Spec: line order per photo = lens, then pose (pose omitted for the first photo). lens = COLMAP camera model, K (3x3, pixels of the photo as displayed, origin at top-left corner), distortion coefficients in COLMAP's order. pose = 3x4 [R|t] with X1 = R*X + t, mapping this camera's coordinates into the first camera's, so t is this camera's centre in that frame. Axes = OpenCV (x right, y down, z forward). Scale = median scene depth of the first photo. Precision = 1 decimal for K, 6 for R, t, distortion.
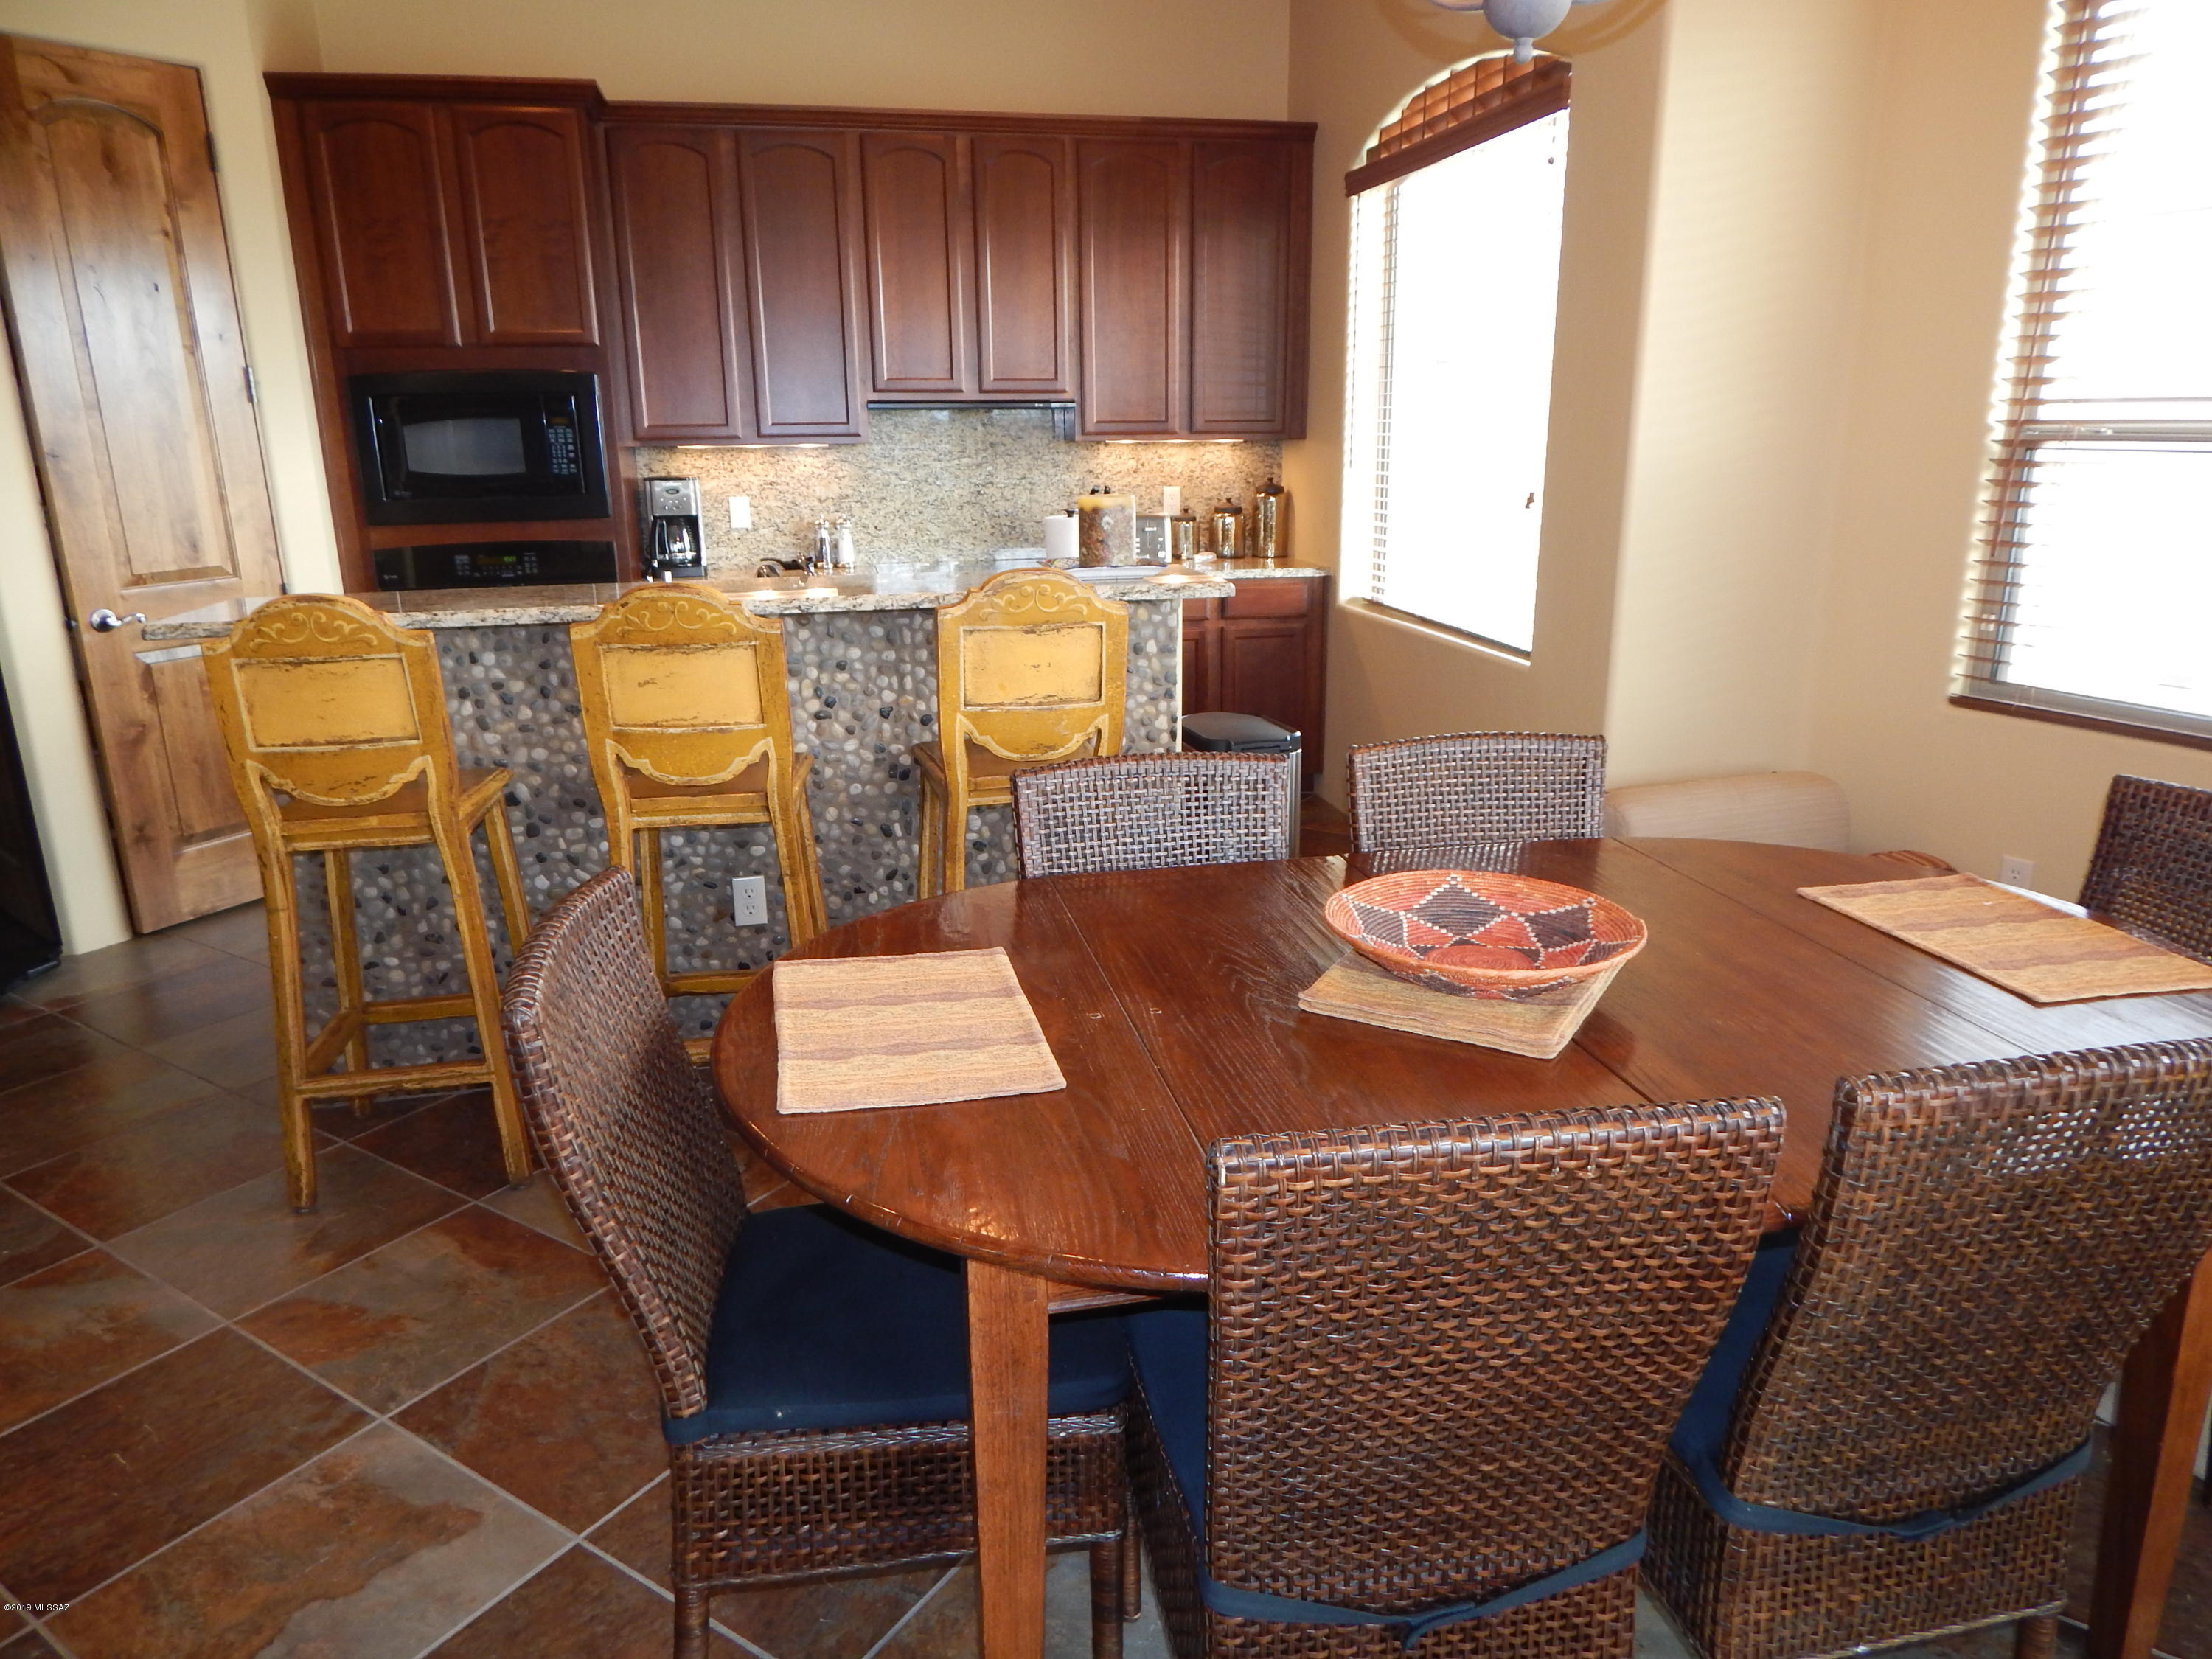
lens RADIAL K [[1454.0, 0, 1106.0], [0, 1454.0, 829.5], [0, 0, 1]] dist [0.001424, 0.000613]
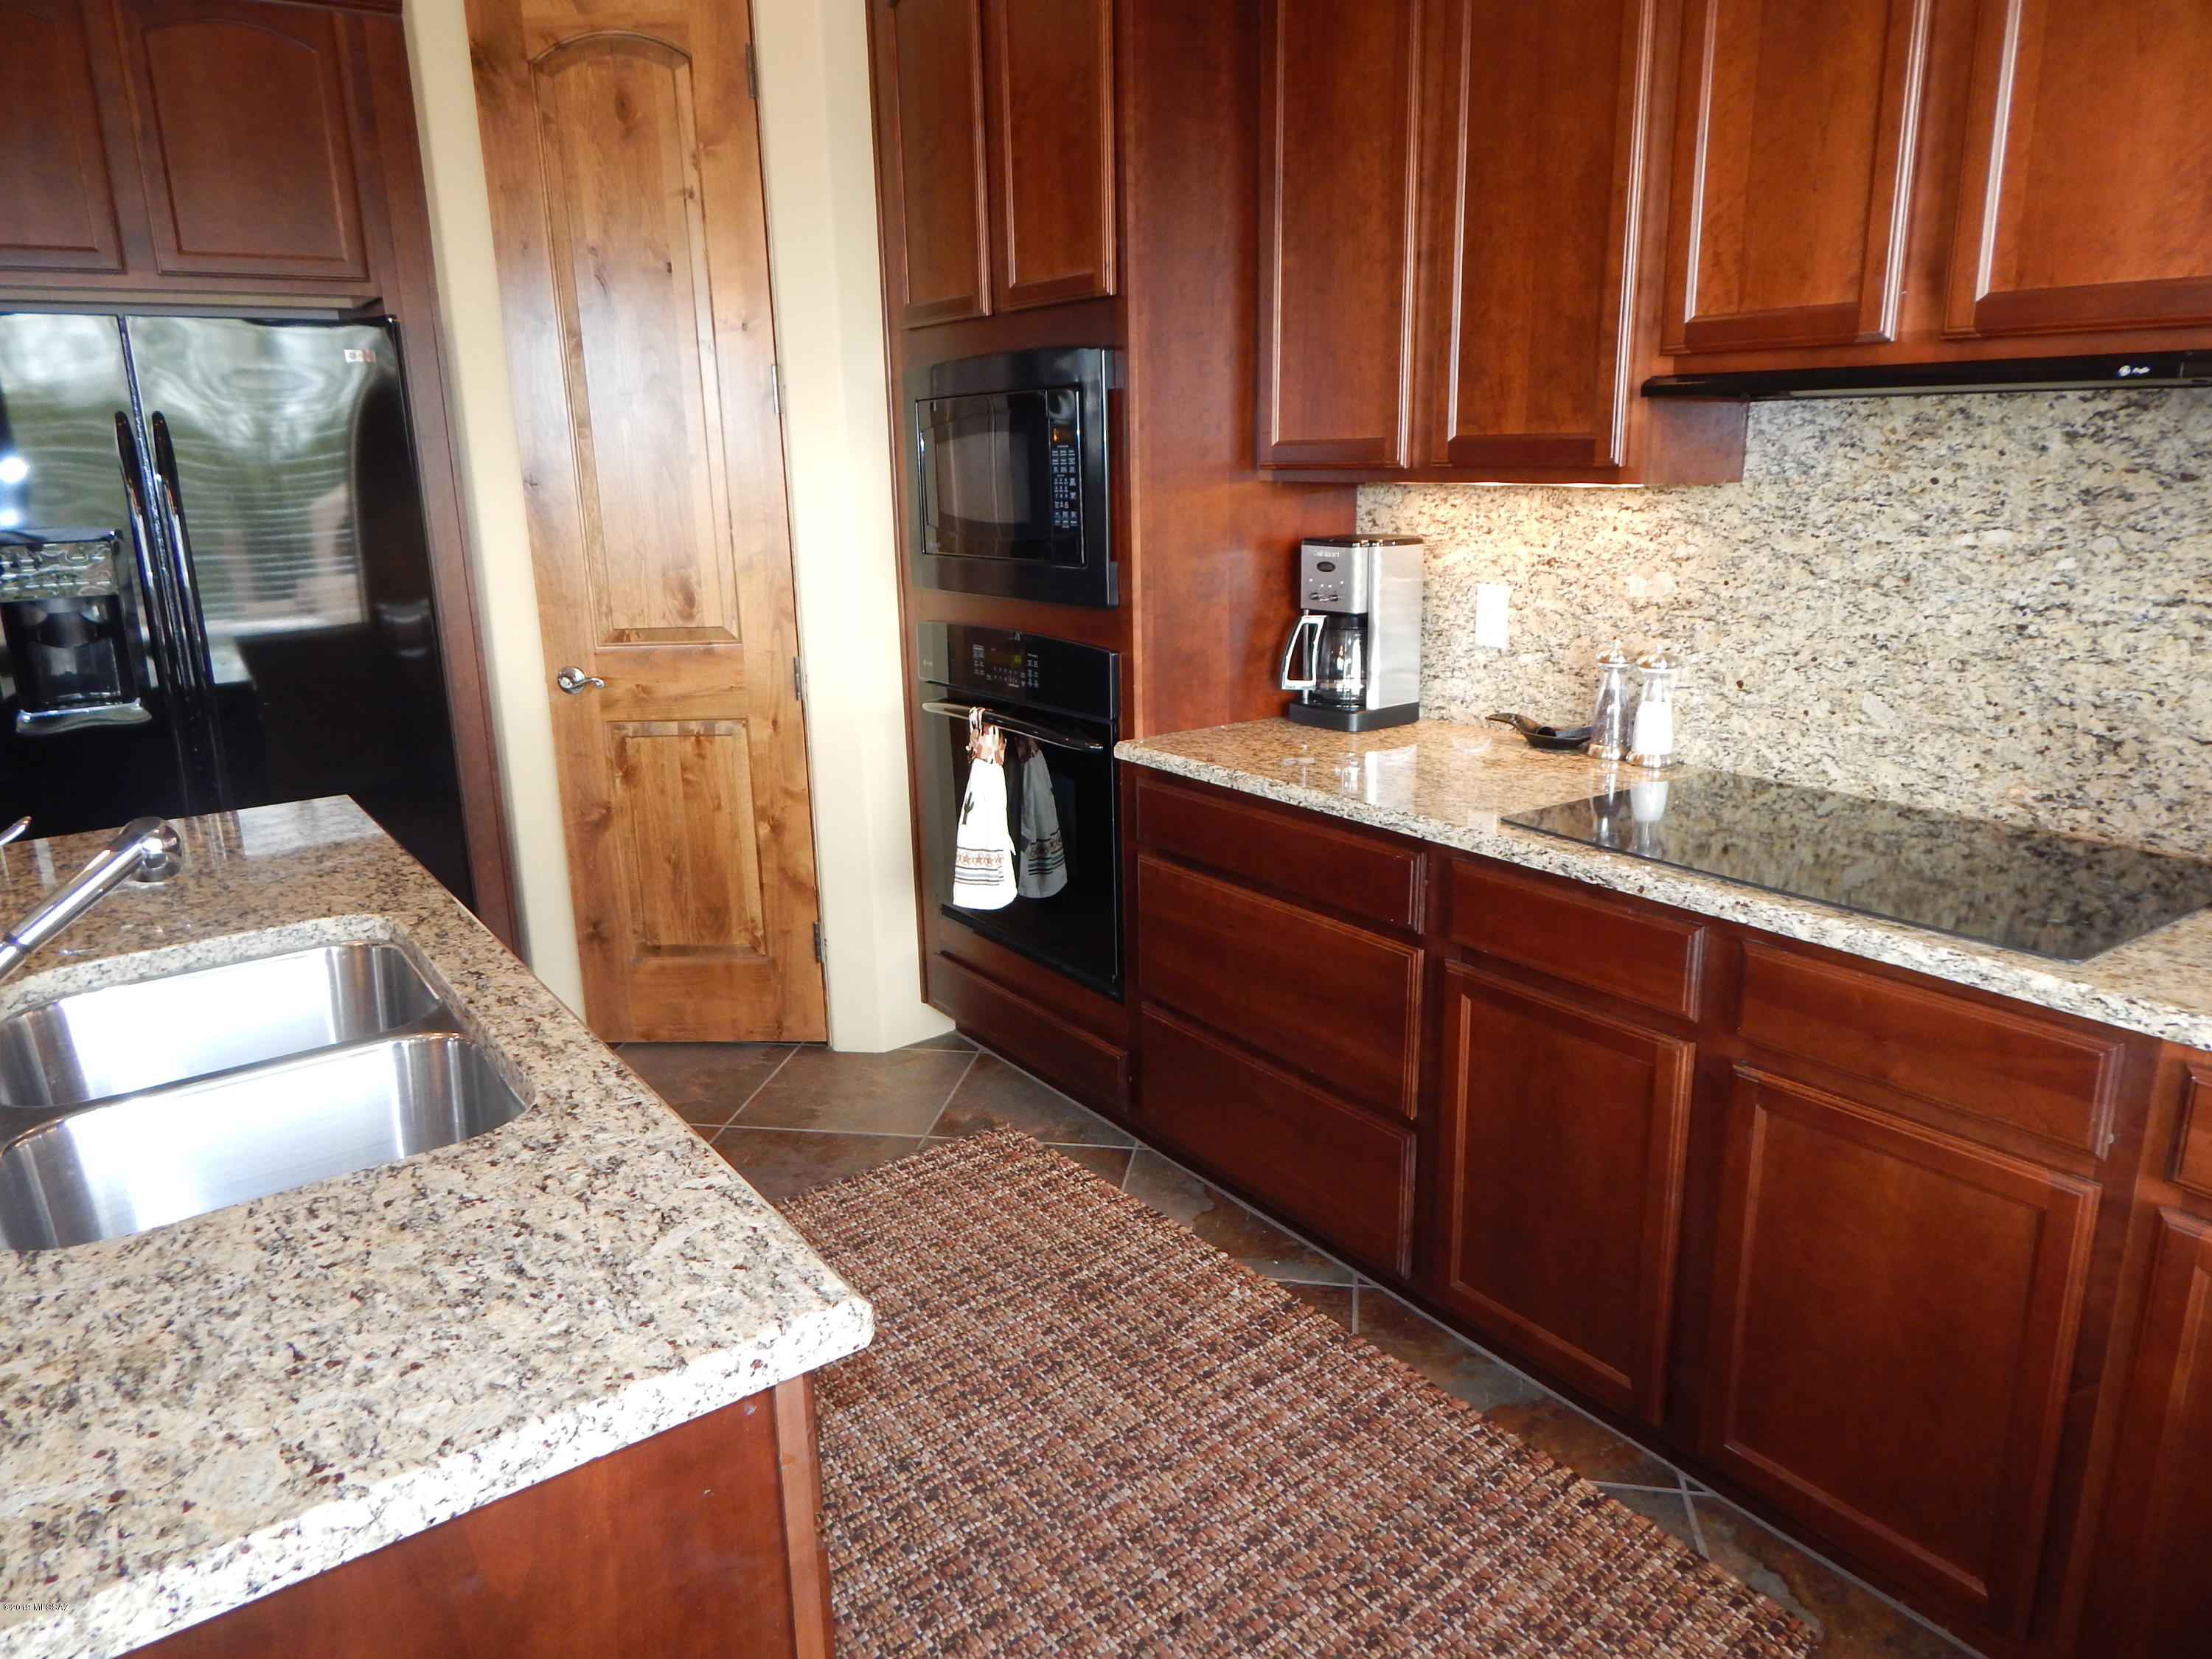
lens RADIAL K [[1450.2, 0, 1117.7], [0, 1450.2, 812.0], [0, 0, 1]] dist [-0.003710, -0.004305]
pose [[0.433404, 0.225993, -0.872404, 0.161793], [-0.231956, 0.963406, 0.134333, -0.225978], [0.870837, 0.144139, 0.469964, 0.793756]]
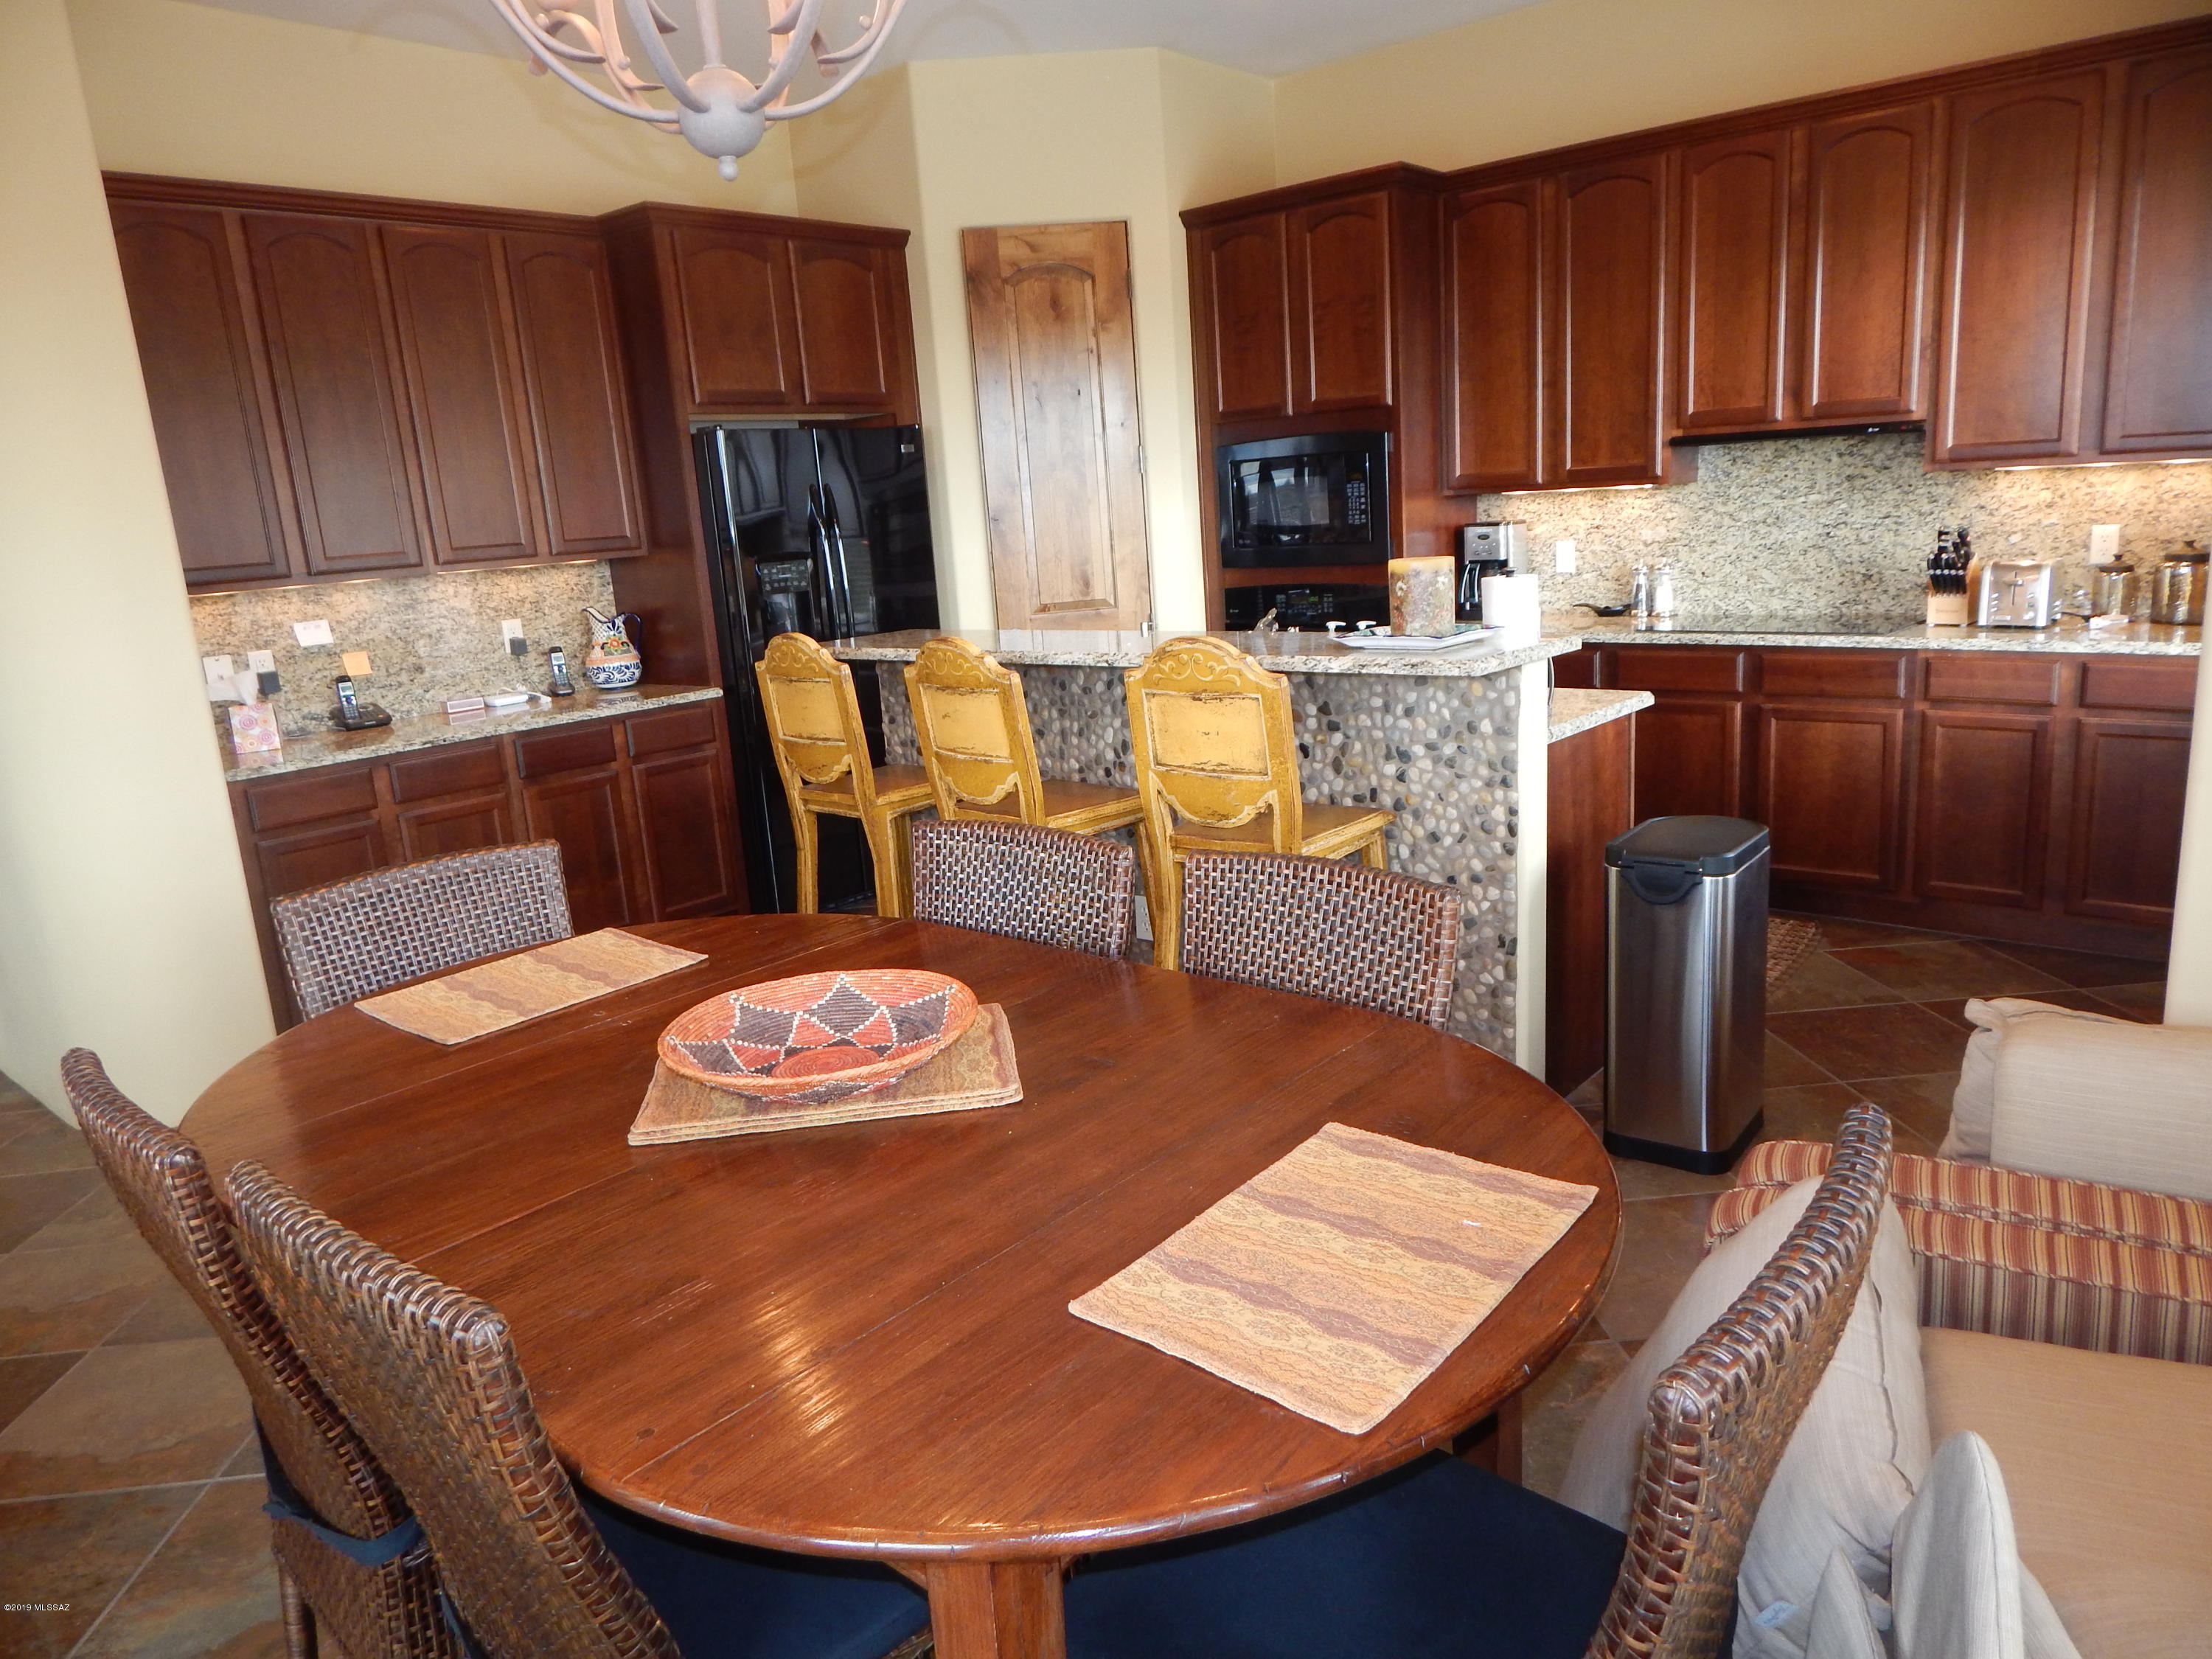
lens RADIAL K [[1469.9, 0, 1119.4], [0, 1469.9, 795.1], [0, 0, 1]] dist [0.004691, -0.007692]
pose [[0.633533, 0.129680, -0.762771, 0.398268], [-0.158871, 0.986650, 0.035789, -0.055701], [0.757230, 0.098509, 0.645678, 0.174815]]
